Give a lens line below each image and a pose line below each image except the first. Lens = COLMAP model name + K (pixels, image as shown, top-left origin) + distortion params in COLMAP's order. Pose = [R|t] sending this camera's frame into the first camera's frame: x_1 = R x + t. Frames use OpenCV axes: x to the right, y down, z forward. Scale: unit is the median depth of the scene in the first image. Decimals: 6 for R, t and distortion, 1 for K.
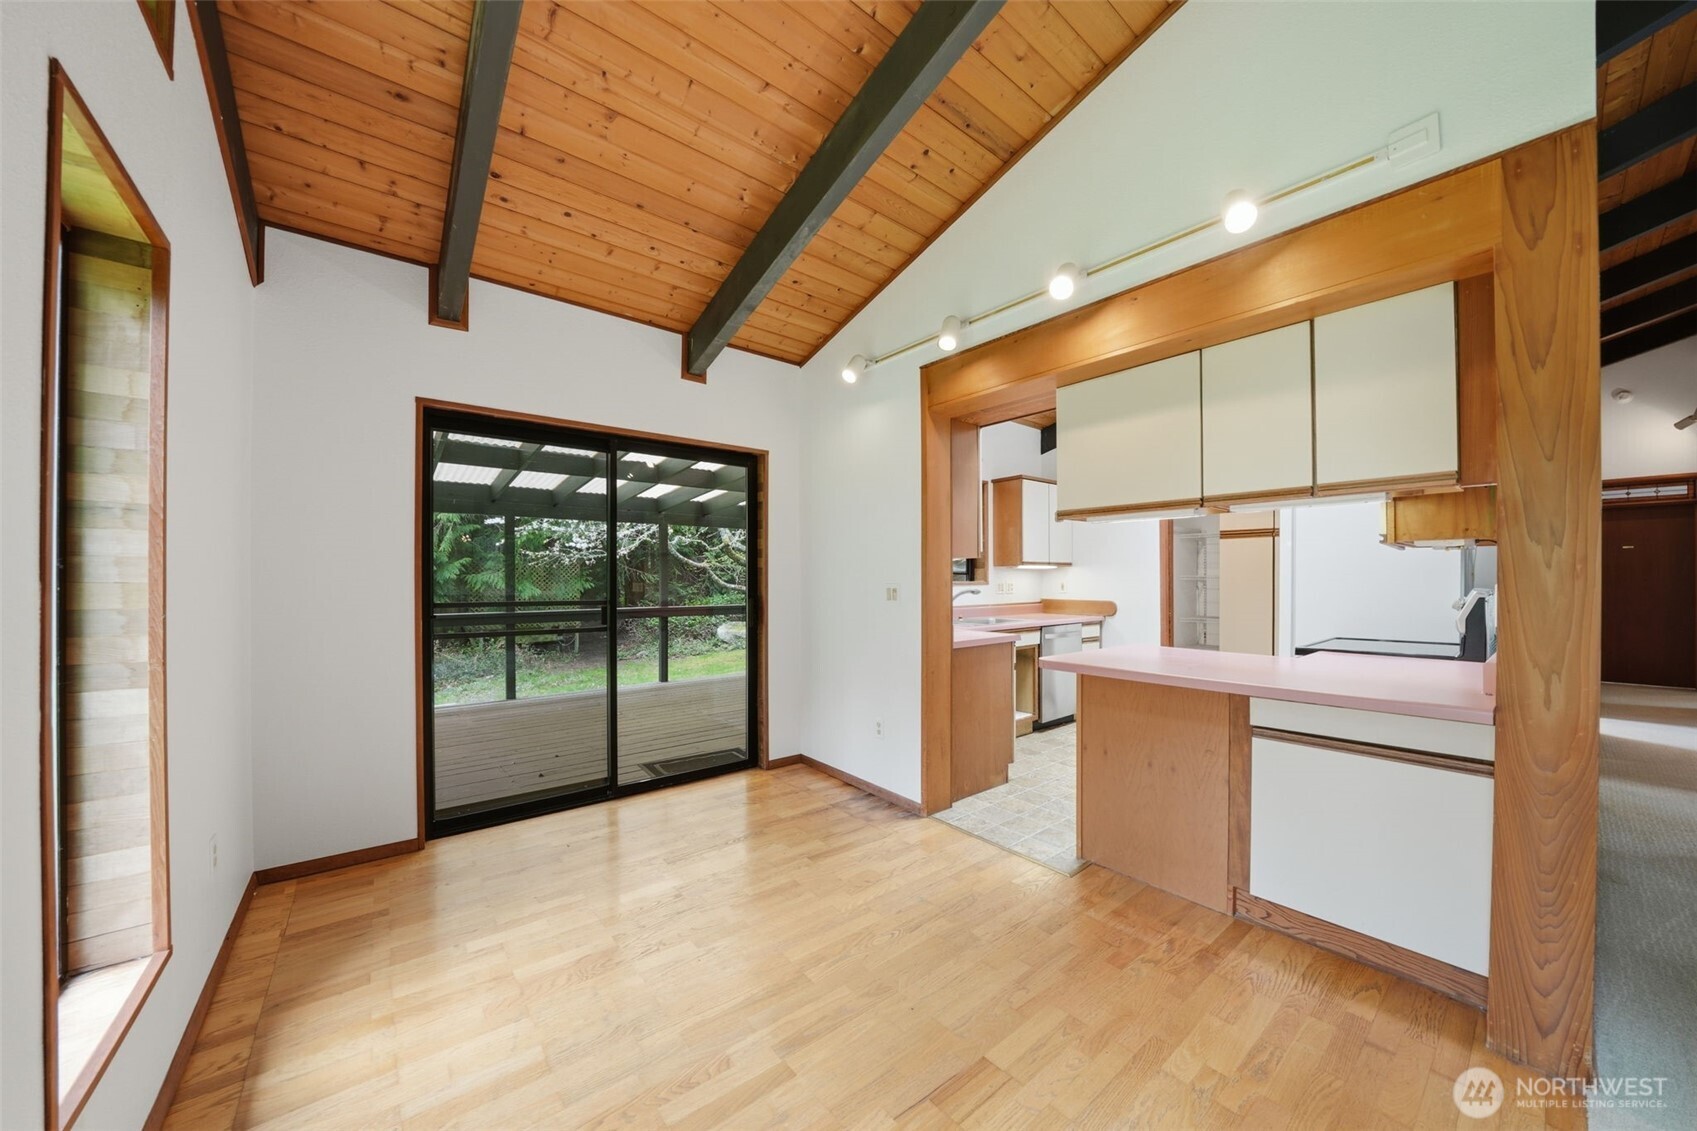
lens RADIAL K [[598.0, 0, 851.4], [0, 598.0, 578.0], [0, 0, 1]] dist [-0.015606, 0.000048]
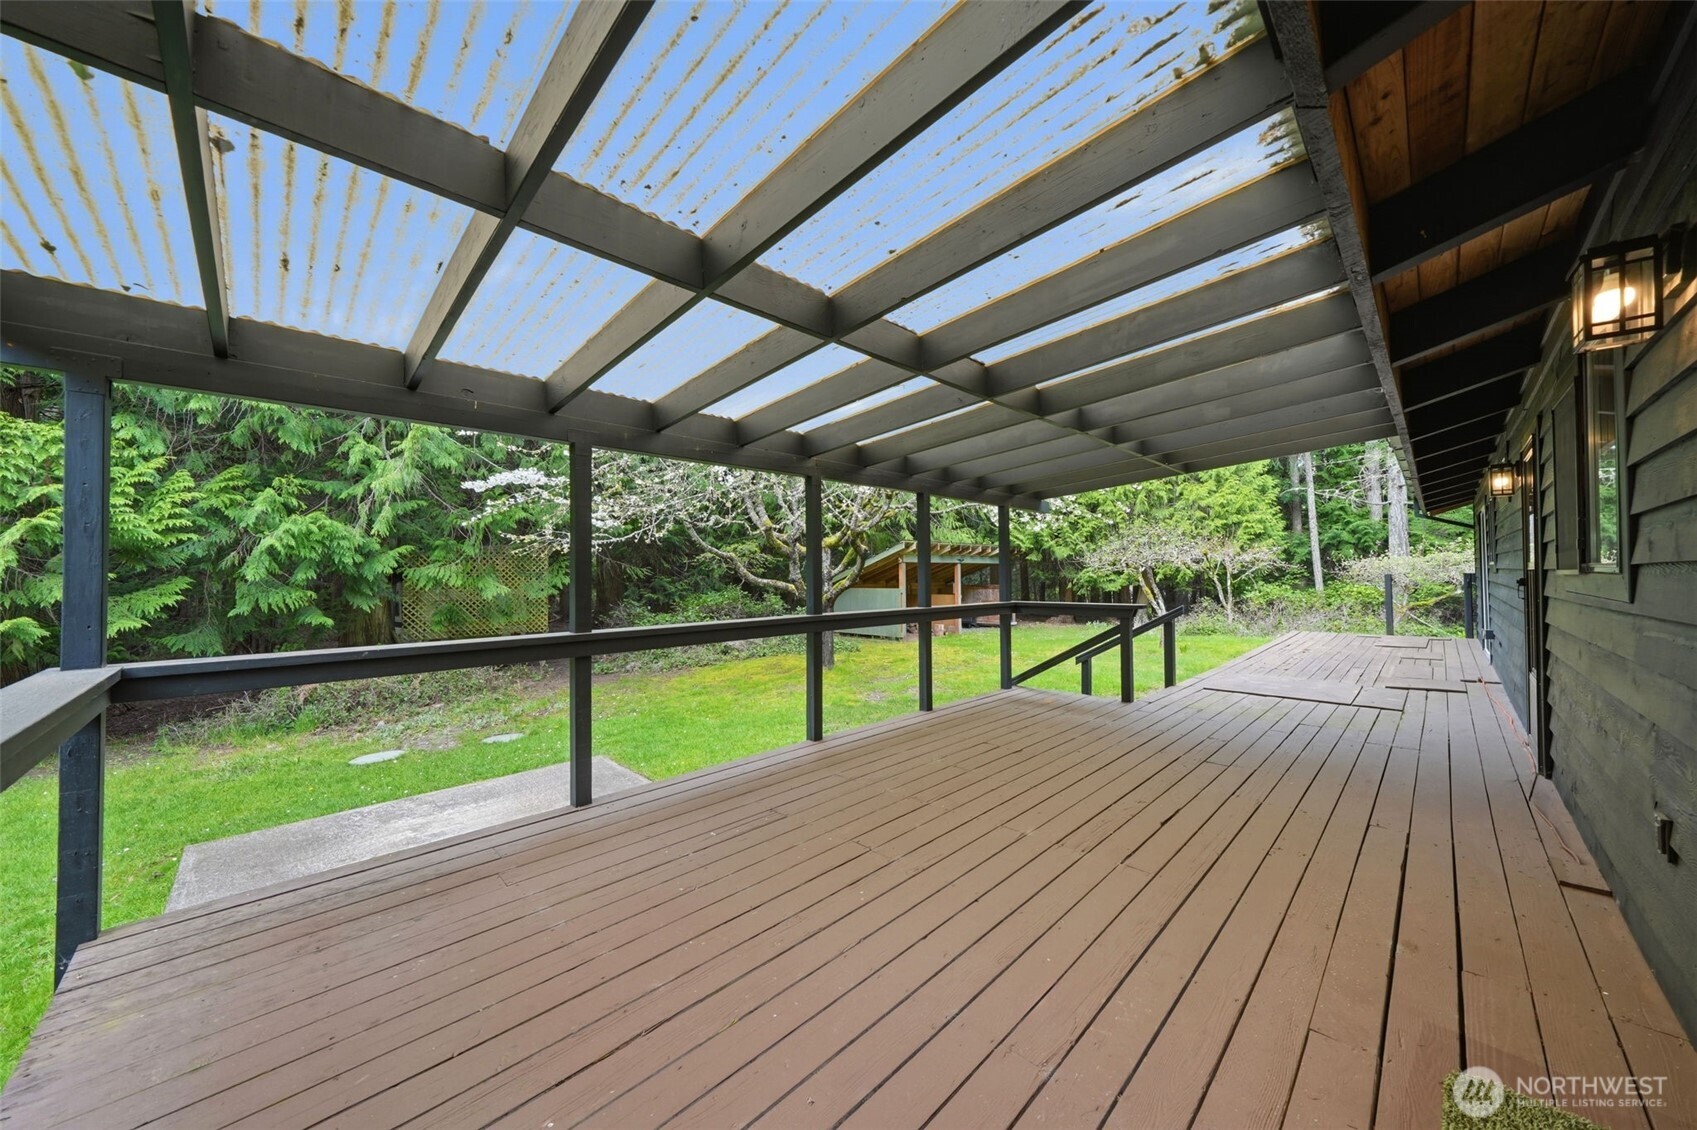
lens RADIAL K [[589.3, 0, 843.7], [0, 589.3, 559.6], [0, 0, 1]] dist [-0.001902, -0.000061]
pose [[0.994467, -0.001042, 0.105040, -0.673314], [0.003224, 0.999783, -0.020602, 0.003408], [-0.104996, 0.020826, 0.994255, 0.781145]]
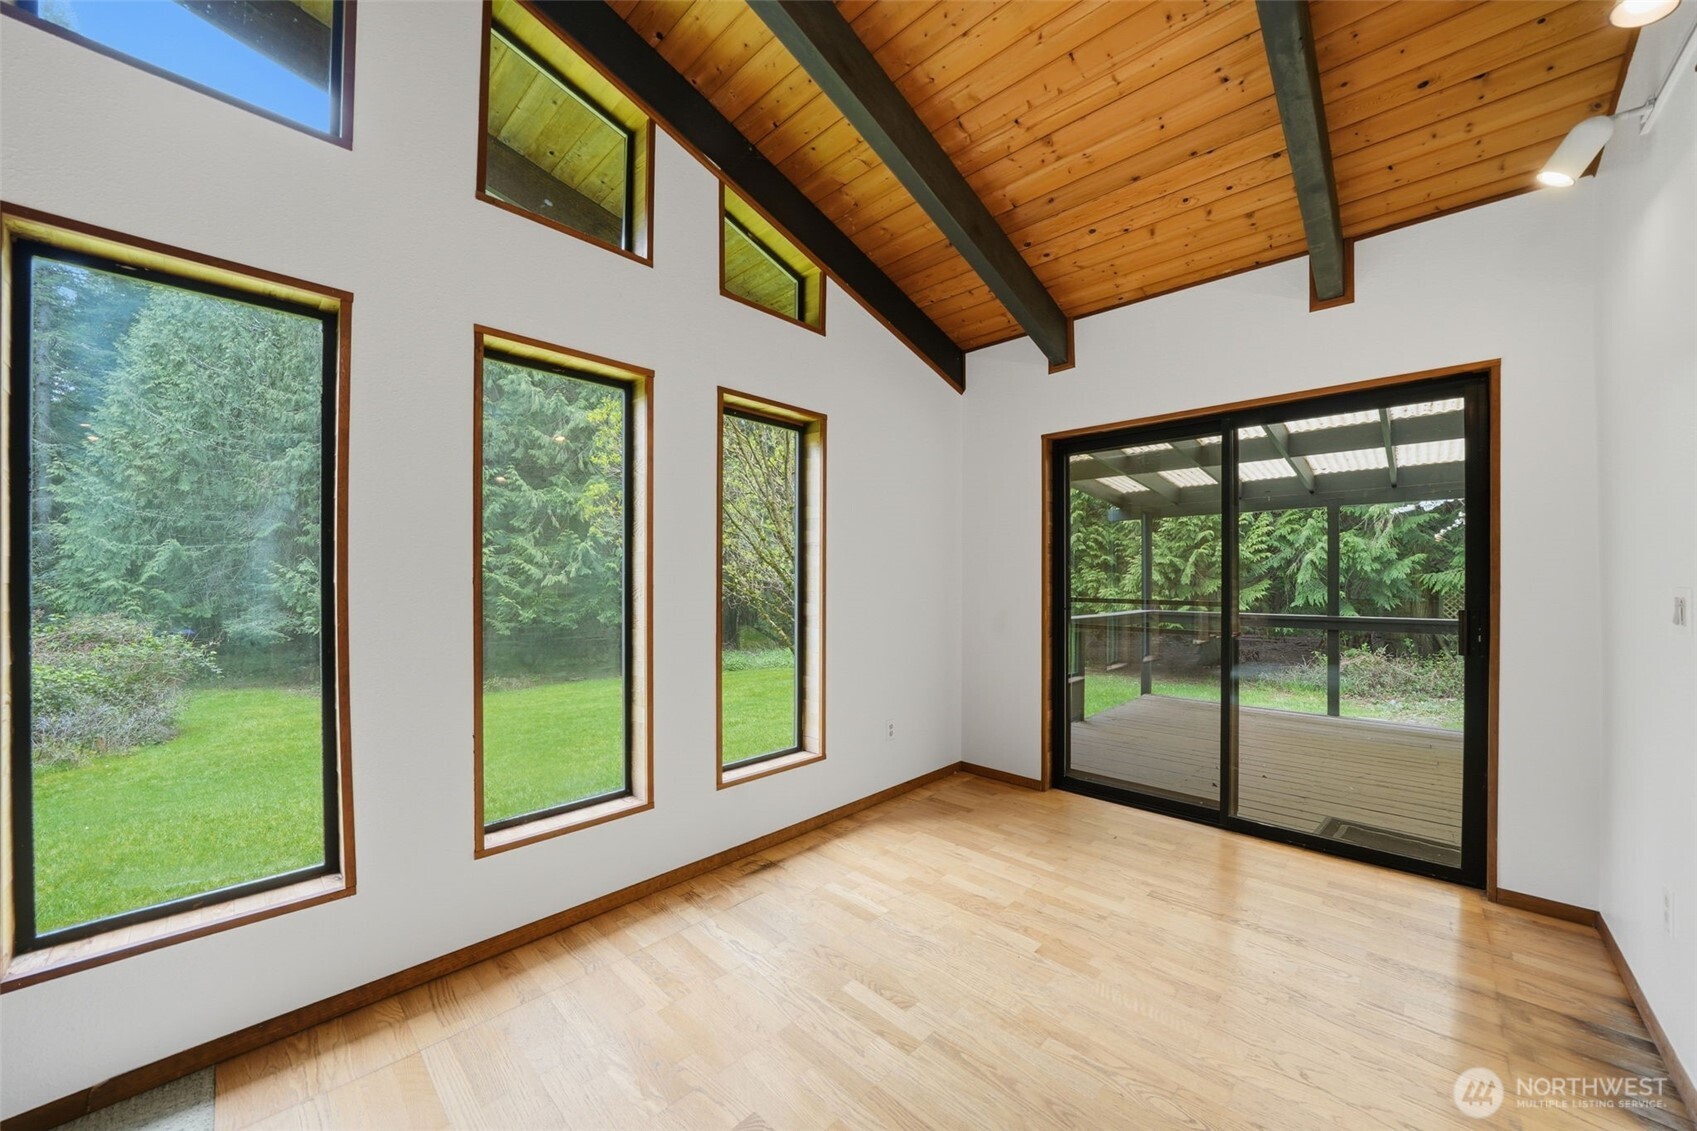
lens RADIAL K [[613.6, 0, 843.5], [0, 613.6, 582.0], [0, 0, 1]] dist [-0.019263, 0.000035]
pose [[0.120076, 0.006081, -0.992746, 0.378461], [0.001094, 0.999980, 0.006258, 0.000603], [0.992764, -0.001838, 0.120067, 0.302336]]
